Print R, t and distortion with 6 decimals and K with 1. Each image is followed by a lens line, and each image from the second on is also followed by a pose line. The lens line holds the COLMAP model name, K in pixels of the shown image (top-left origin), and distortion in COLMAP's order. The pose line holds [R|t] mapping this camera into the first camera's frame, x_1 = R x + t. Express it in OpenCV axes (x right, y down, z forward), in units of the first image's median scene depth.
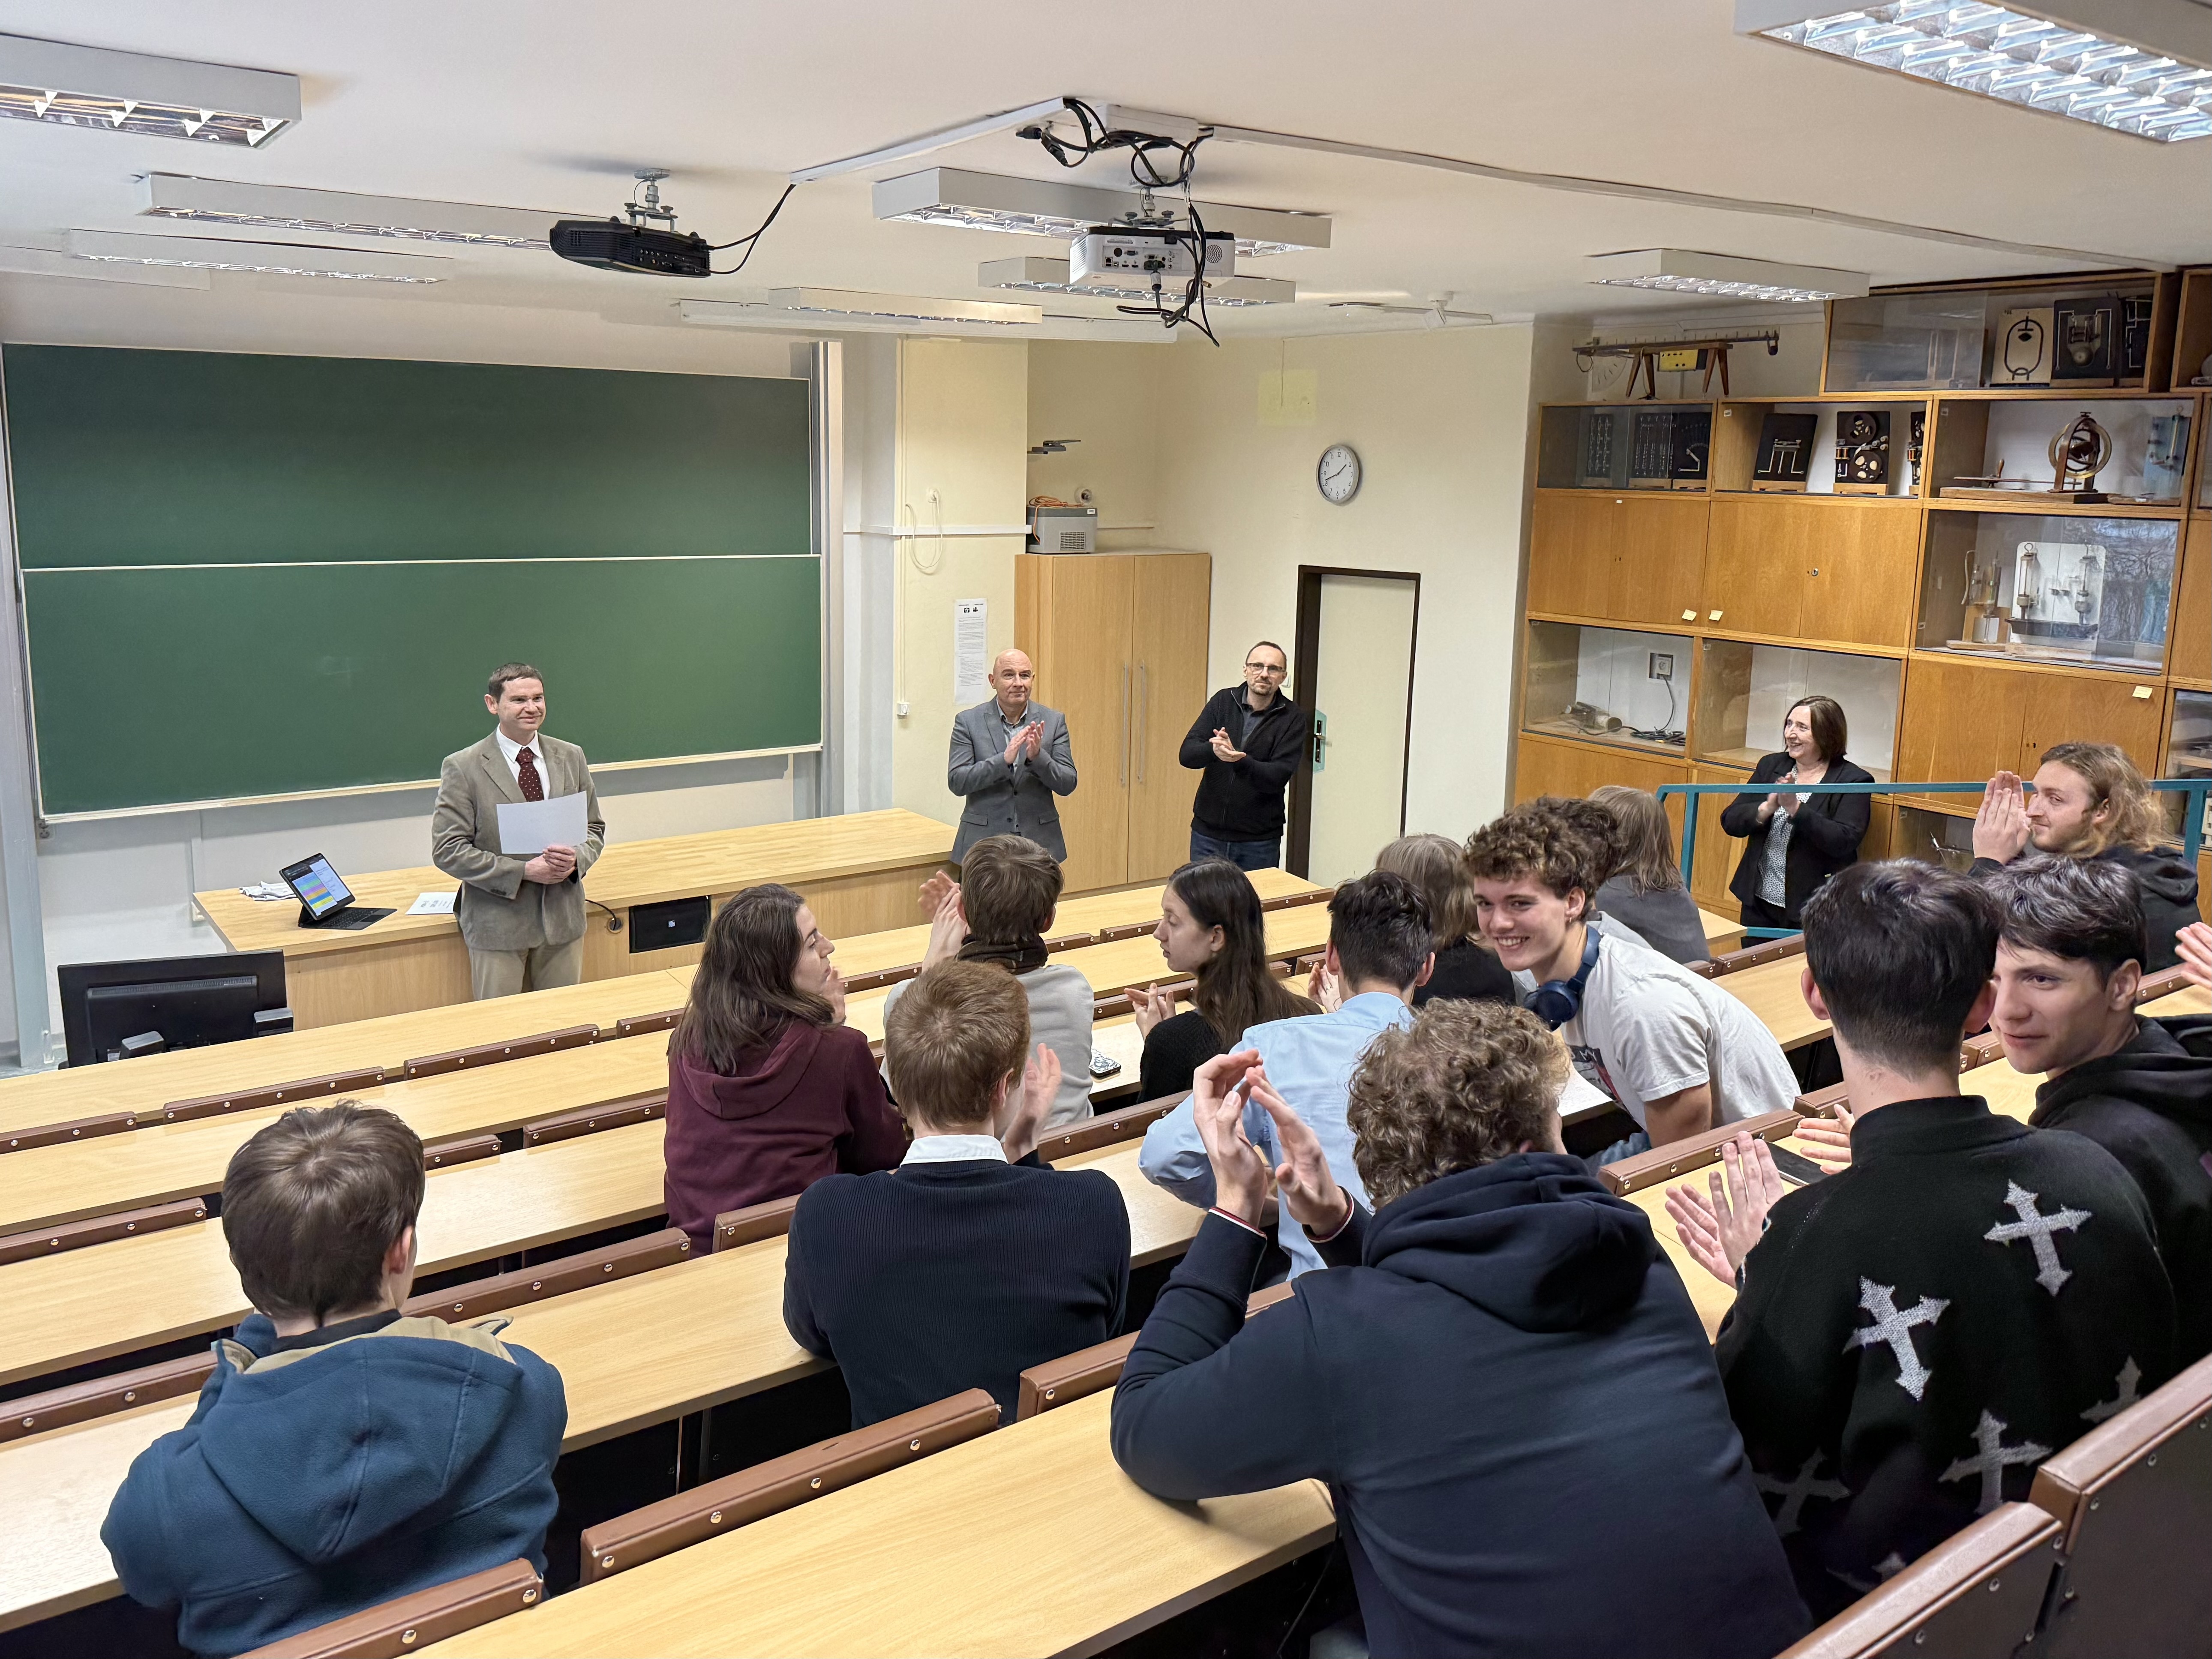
lens RADIAL K [[1797.4, 0, 1106.0], [0, 1797.4, 829.5], [0, 0, 1]] dist [-0.011458, -0.003835]
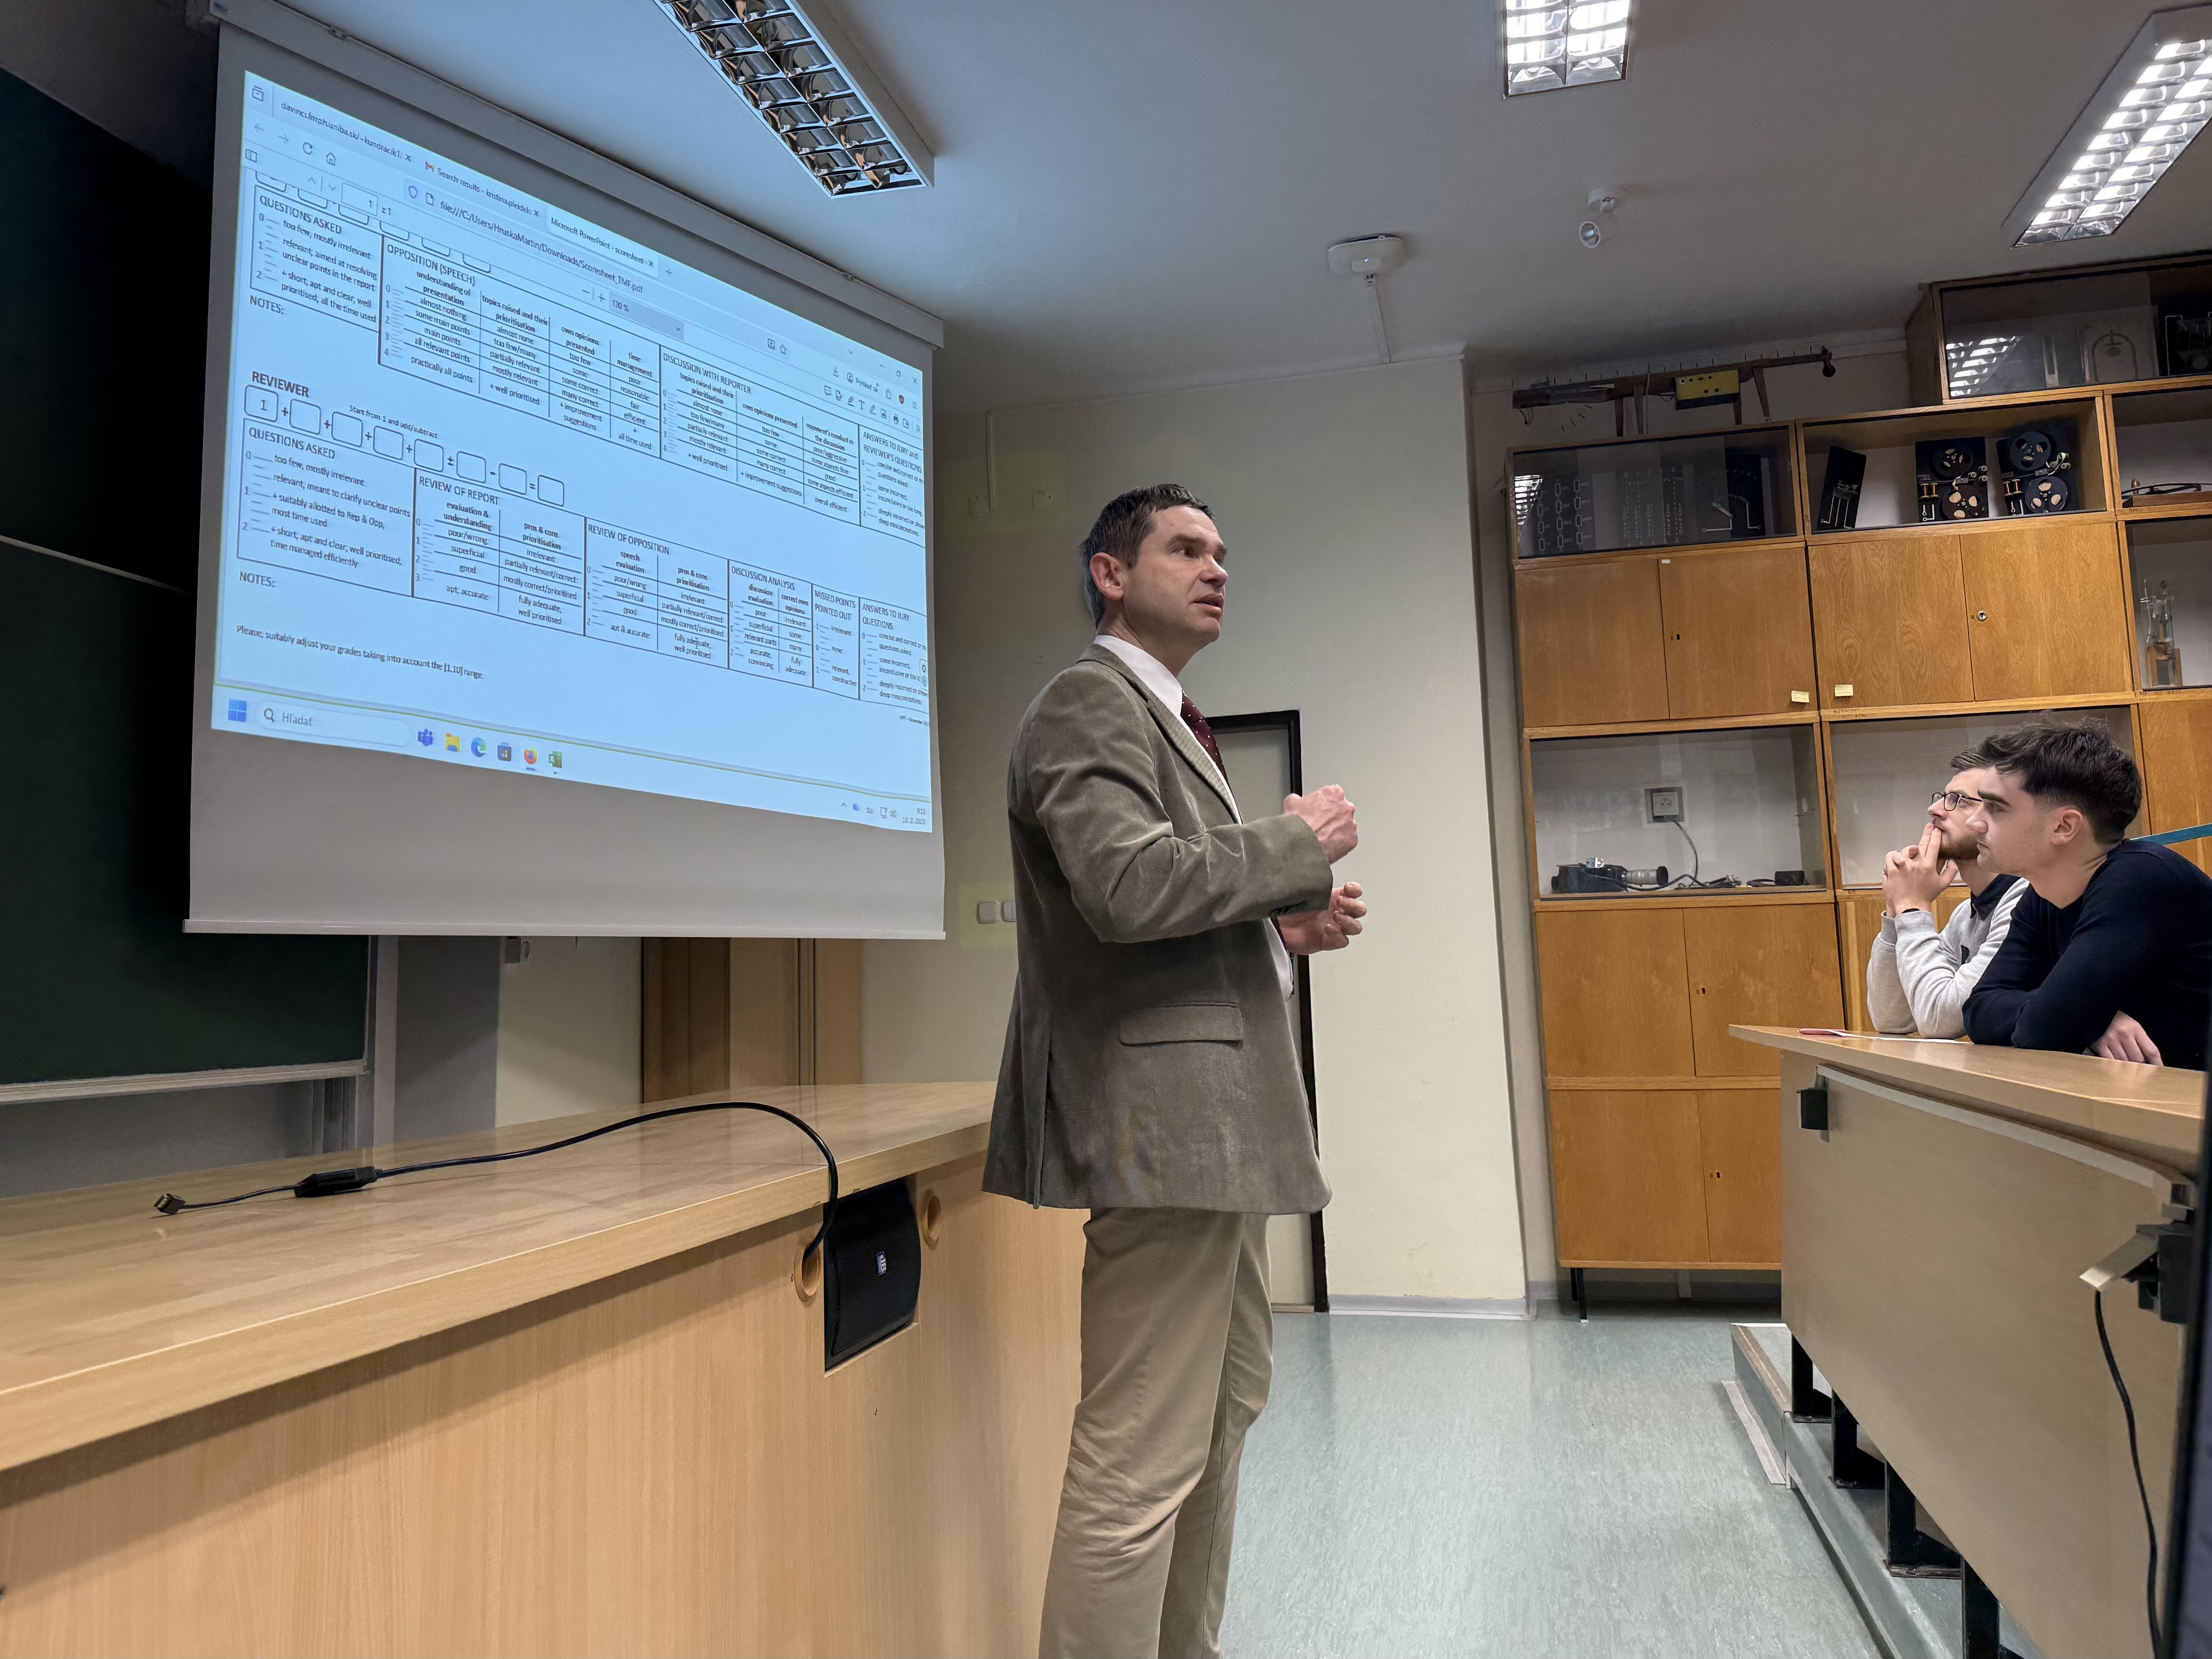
lens RADIAL K [[1797.5, 0, 1106.0], [0, 1797.5, 829.5], [0, 0, 1]] dist [-0.011458, -0.003835]
pose [[0.767486, 0.011298, 0.640966, -0.408254], [0.184153, 0.953818, -0.237315, 0.062081], [-0.614046, 0.300172, 0.729962, 0.710417]]
